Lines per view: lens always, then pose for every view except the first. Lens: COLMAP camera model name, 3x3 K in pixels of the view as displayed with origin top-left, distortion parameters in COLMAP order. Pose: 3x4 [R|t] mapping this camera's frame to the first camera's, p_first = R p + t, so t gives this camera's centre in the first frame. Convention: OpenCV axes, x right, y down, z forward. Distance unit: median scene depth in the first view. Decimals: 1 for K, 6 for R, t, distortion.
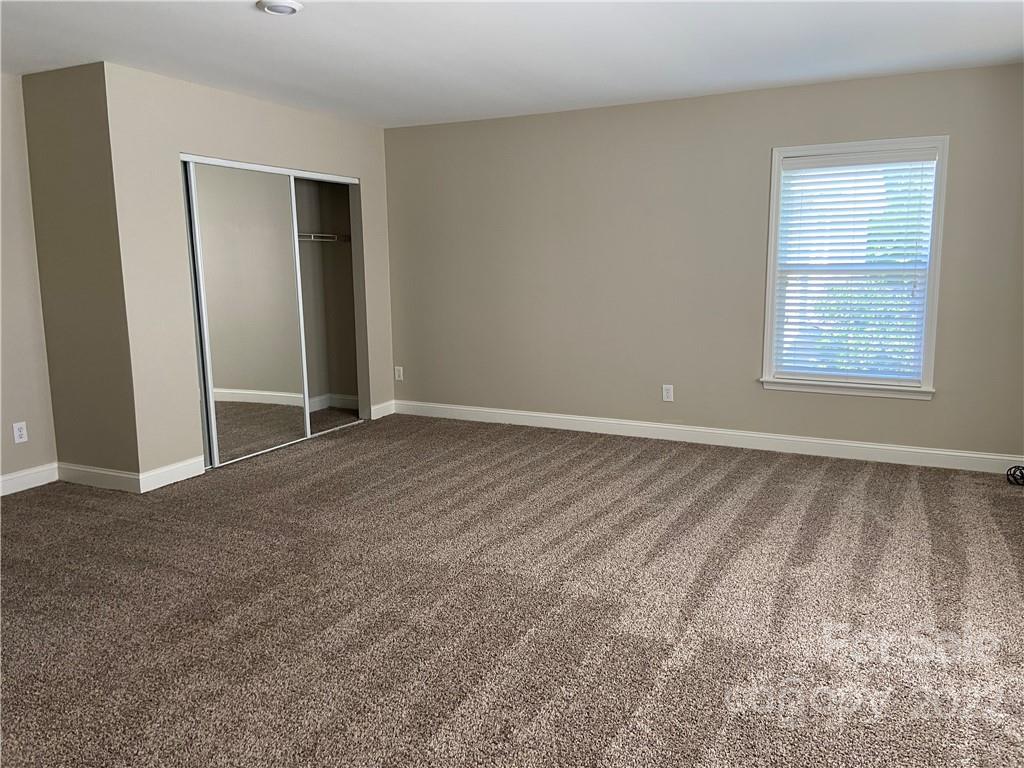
lens RADIAL K [[768.0, 0, 514.7], [0, 768.0, 378.5], [0, 0, 1]] dist [0.104780, -0.128855]
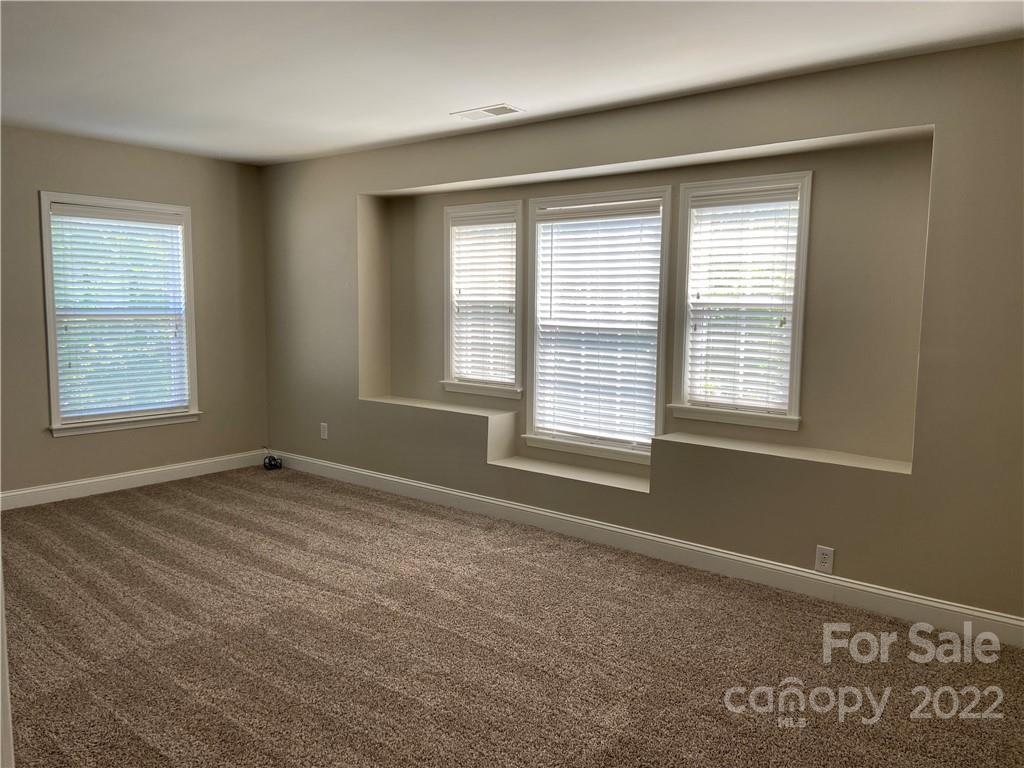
lens RADIAL K [[768.0, 0, 515.4], [0, 768.0, 384.9], [0, 0, 1]] dist [0.104780, -0.128855]
pose [[0.220288, -0.096008, 0.970699, -0.636503], [0.140058, 0.987946, 0.065929, -0.045491], [-0.965327, 0.121430, 0.231079, 0.280993]]
